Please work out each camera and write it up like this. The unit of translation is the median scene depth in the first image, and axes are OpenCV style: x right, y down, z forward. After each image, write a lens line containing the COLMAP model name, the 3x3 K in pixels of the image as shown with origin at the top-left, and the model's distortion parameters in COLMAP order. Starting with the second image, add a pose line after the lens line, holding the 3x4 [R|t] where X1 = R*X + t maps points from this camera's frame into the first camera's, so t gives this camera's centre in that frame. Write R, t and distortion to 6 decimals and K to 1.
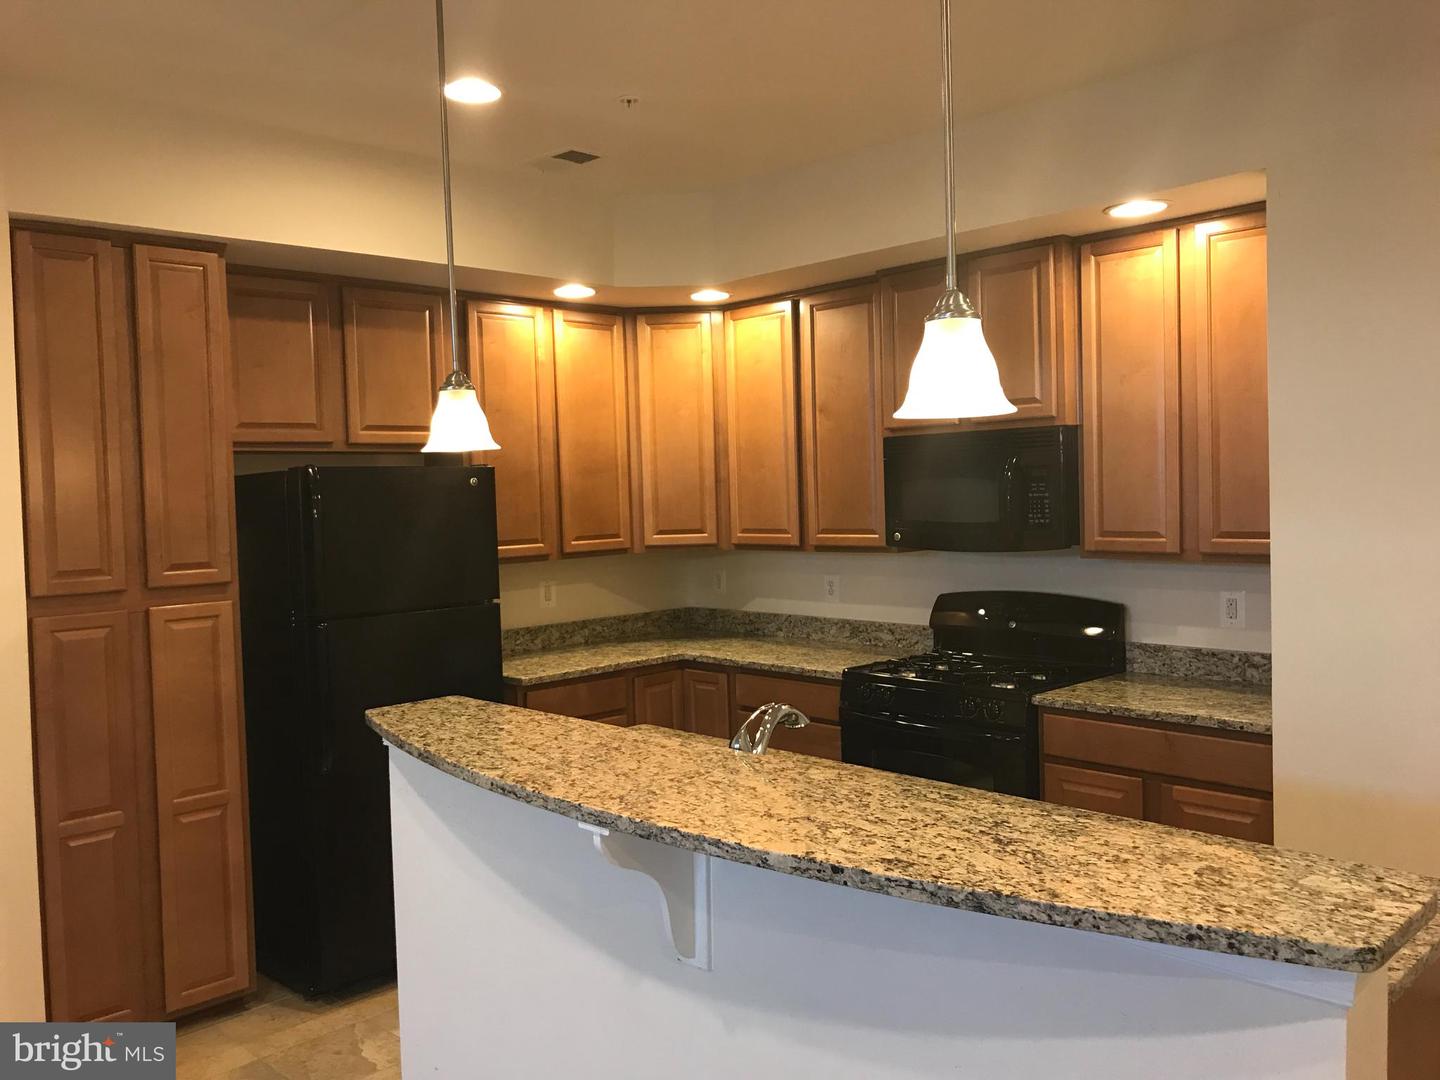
lens RADIAL K [[1188.3, 0, 720.0], [0, 1188.3, 540.0], [0, 0, 1]] dist [0.037459, -0.059604]
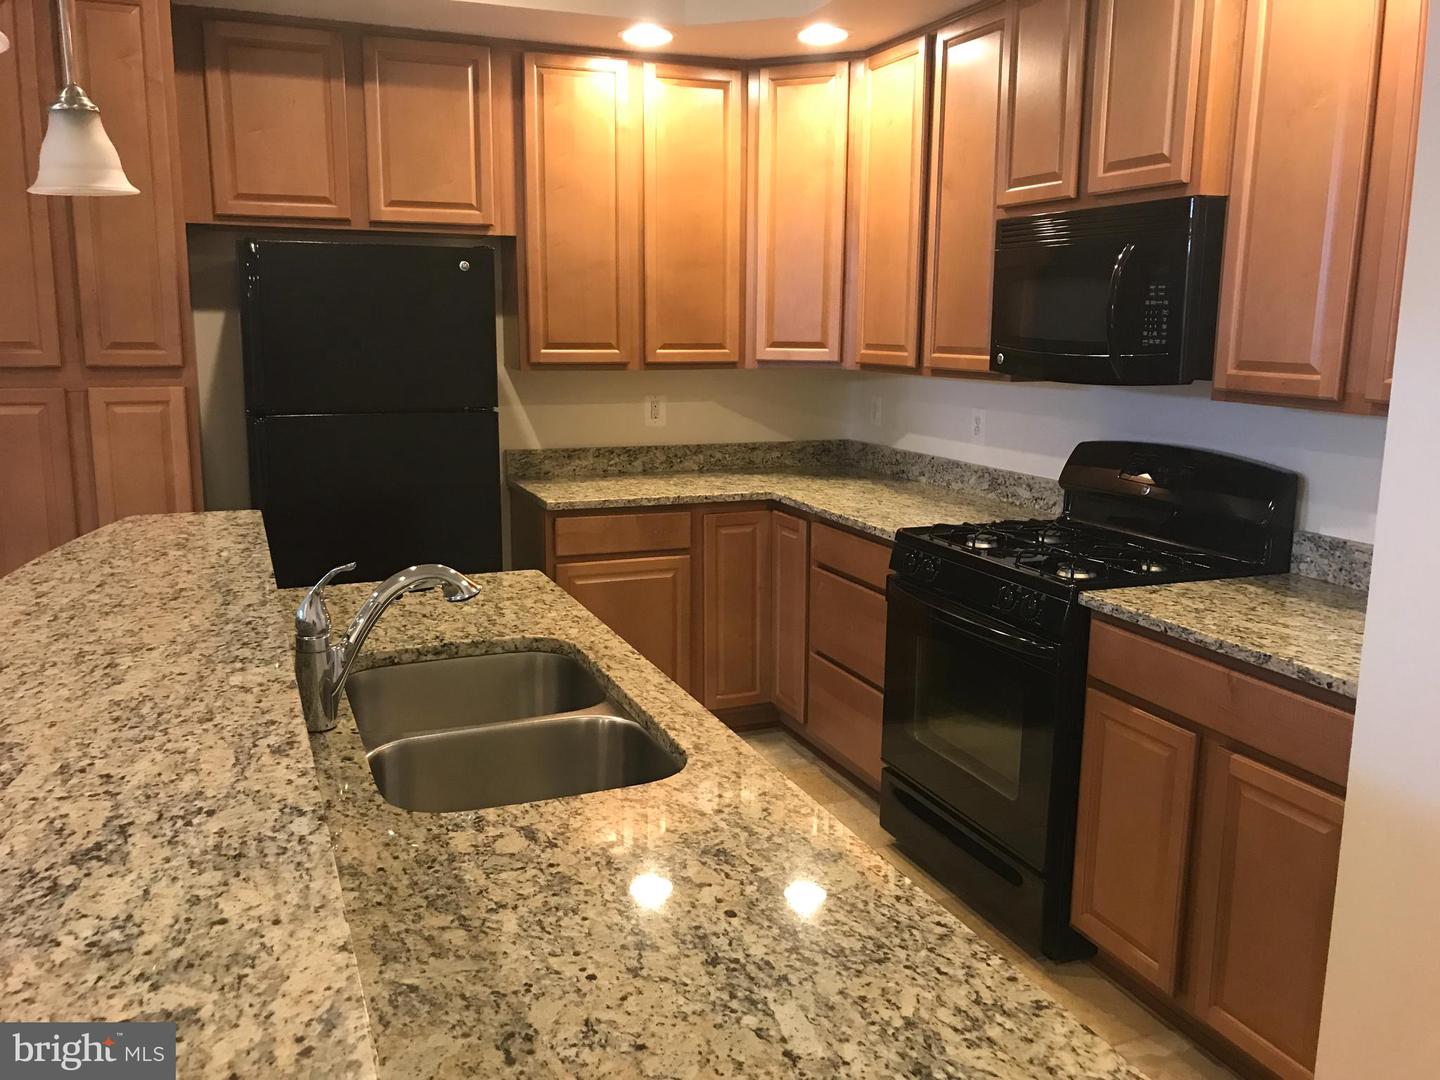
lens RADIAL K [[1188.3, 0, 720.0], [0, 1188.3, 540.0], [0, 0, 1]] dist [0.037459, -0.059604]
pose [[0.926785, 0.104681, -0.360710, 0.275041], [-0.052225, 0.986962, 0.152243, 0.004615], [0.371944, -0.122258, 0.920169, 0.247473]]
